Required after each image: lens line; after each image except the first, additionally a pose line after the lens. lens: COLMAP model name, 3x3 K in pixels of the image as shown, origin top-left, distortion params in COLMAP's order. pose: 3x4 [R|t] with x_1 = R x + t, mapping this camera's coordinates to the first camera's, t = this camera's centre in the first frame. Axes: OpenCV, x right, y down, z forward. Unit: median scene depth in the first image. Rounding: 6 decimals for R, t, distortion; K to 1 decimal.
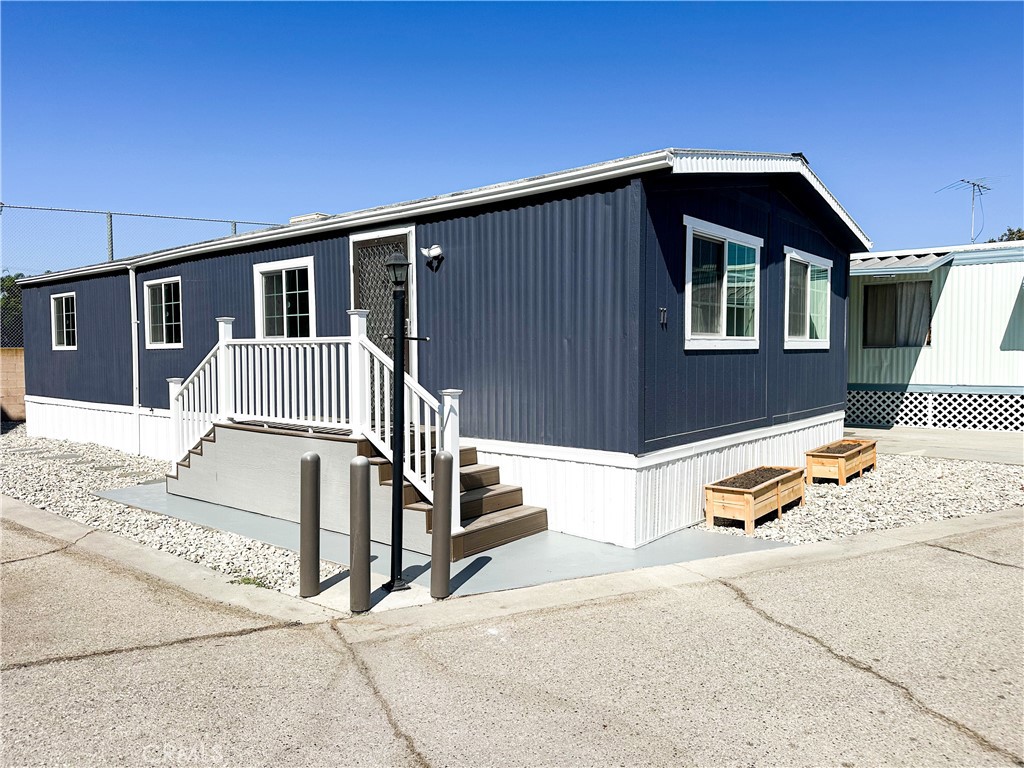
lens RADIAL K [[706.4, 0, 512.0], [0, 706.4, 384.0], [0, 0, 1]] dist [-0.000464, -0.000608]
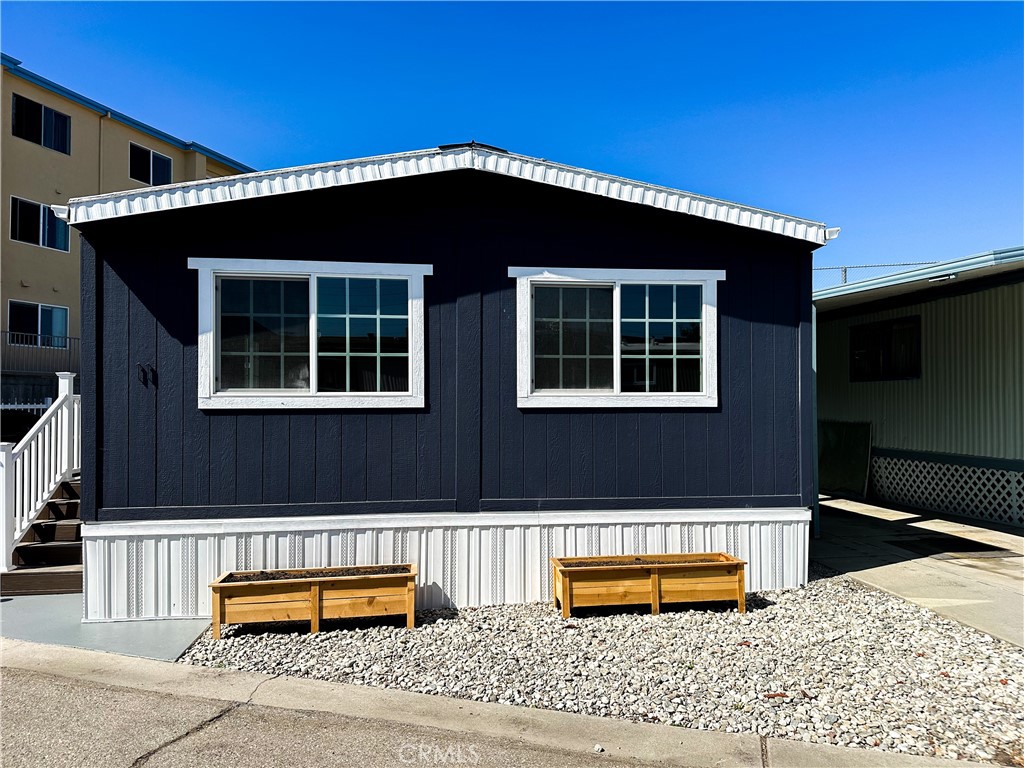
lens RADIAL K [[719.8, 0, 514.5], [0, 719.8, 389.1], [0, 0, 1]] dist [0.003929, -0.000289]
pose [[0.762928, -0.001753, -0.646481, 1.080820], [-0.032360, 0.998639, -0.040898, -0.048206], [0.645673, 0.052122, 0.761833, 0.550248]]
